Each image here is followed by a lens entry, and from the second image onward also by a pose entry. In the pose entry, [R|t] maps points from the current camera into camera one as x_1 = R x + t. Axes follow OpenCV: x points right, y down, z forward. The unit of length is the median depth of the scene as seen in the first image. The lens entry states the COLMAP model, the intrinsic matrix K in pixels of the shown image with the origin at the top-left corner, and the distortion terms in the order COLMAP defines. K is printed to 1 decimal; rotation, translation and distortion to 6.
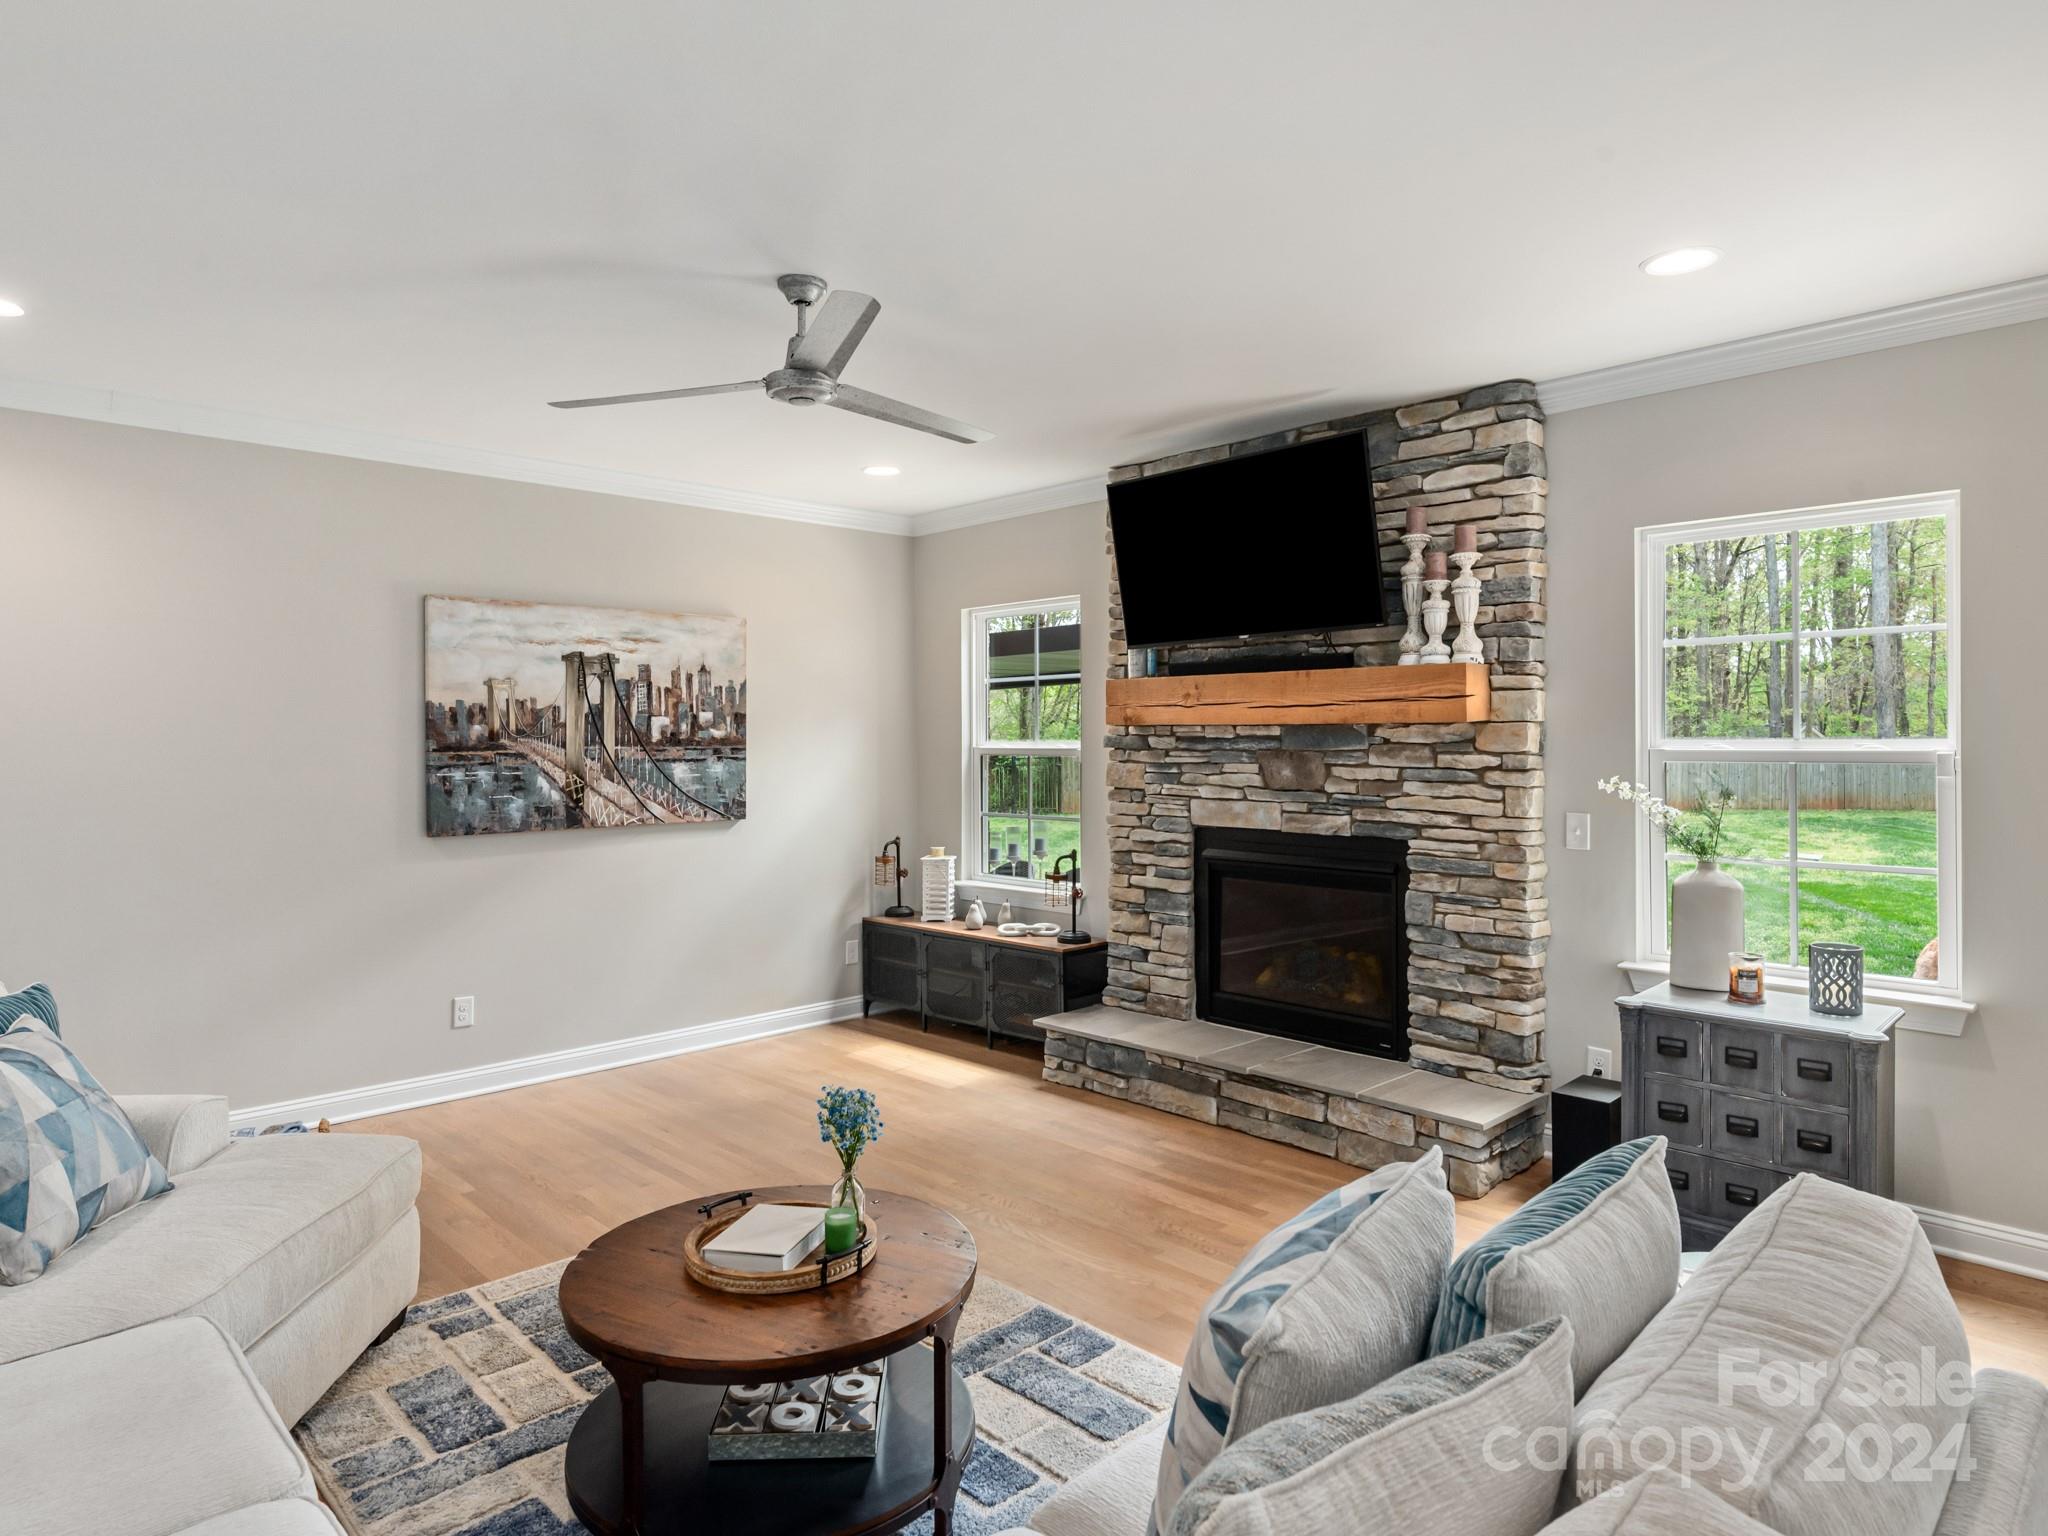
lens RADIAL K [[1199.1, 0, 1022.5], [0, 1199.1, 738.3], [0, 0, 1]] dist [-0.003667, -0.000459]
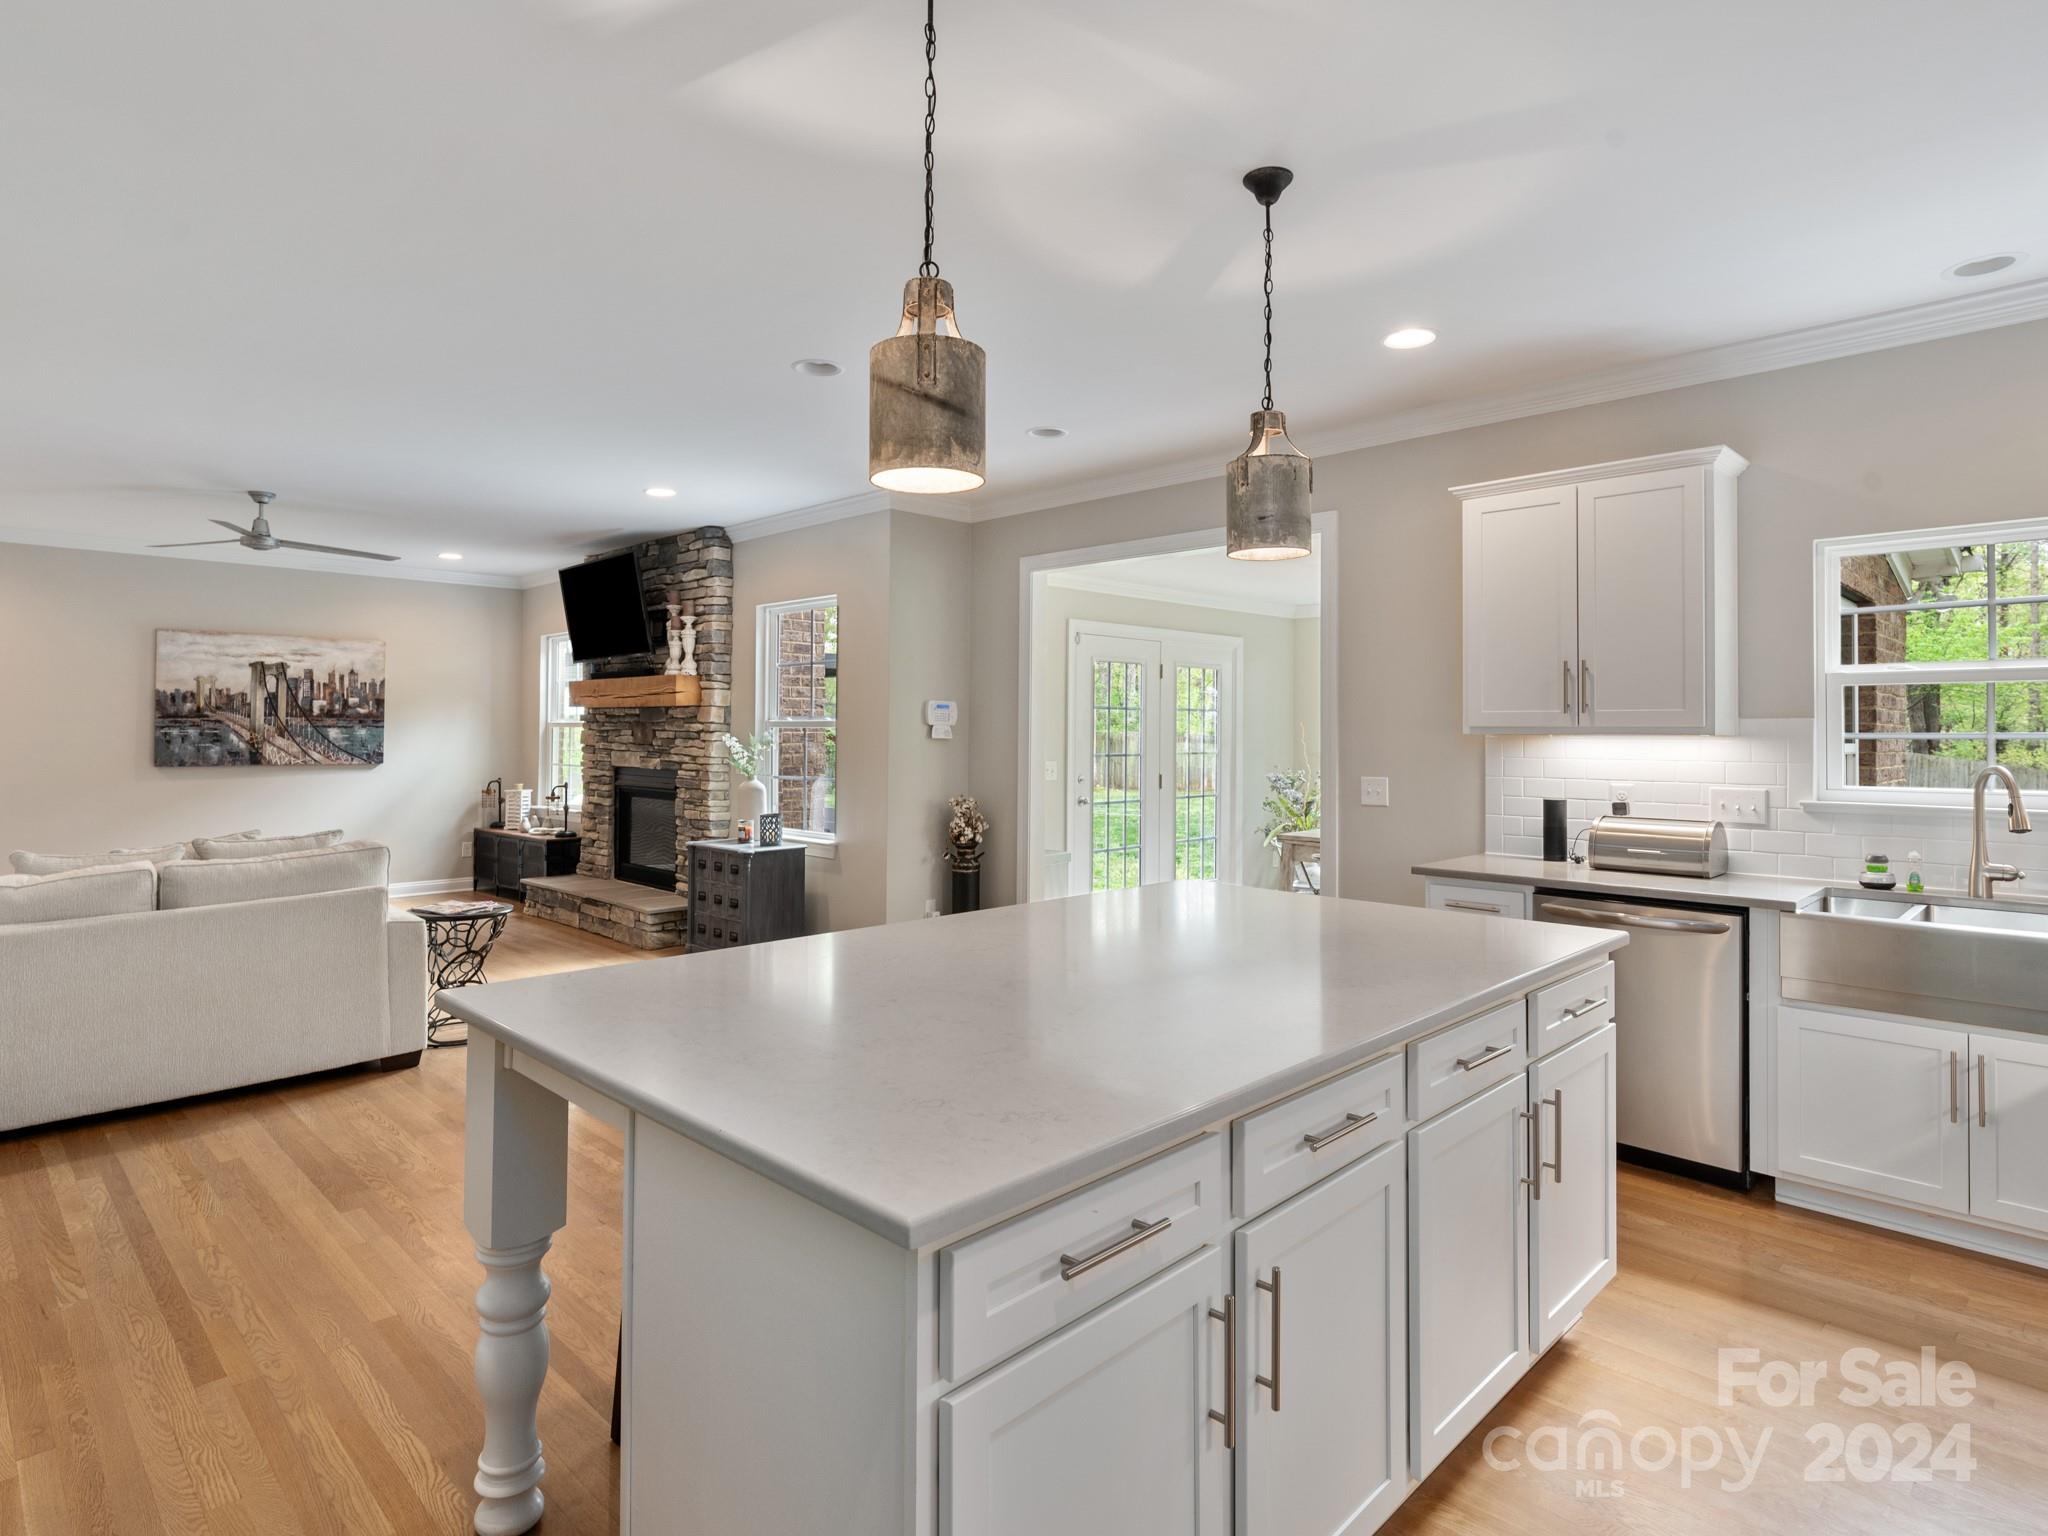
lens RADIAL K [[1099.6, 0, 1007.5], [0, 1099.6, 714.3], [0, 0, 1]] dist [-0.002075, -0.000801]
pose [[0.999822, 0.010791, 0.015483, 0.717916], [-0.010541, 0.999814, -0.016140, 0.018307], [-0.015654, 0.015974, 0.999750, -0.619511]]
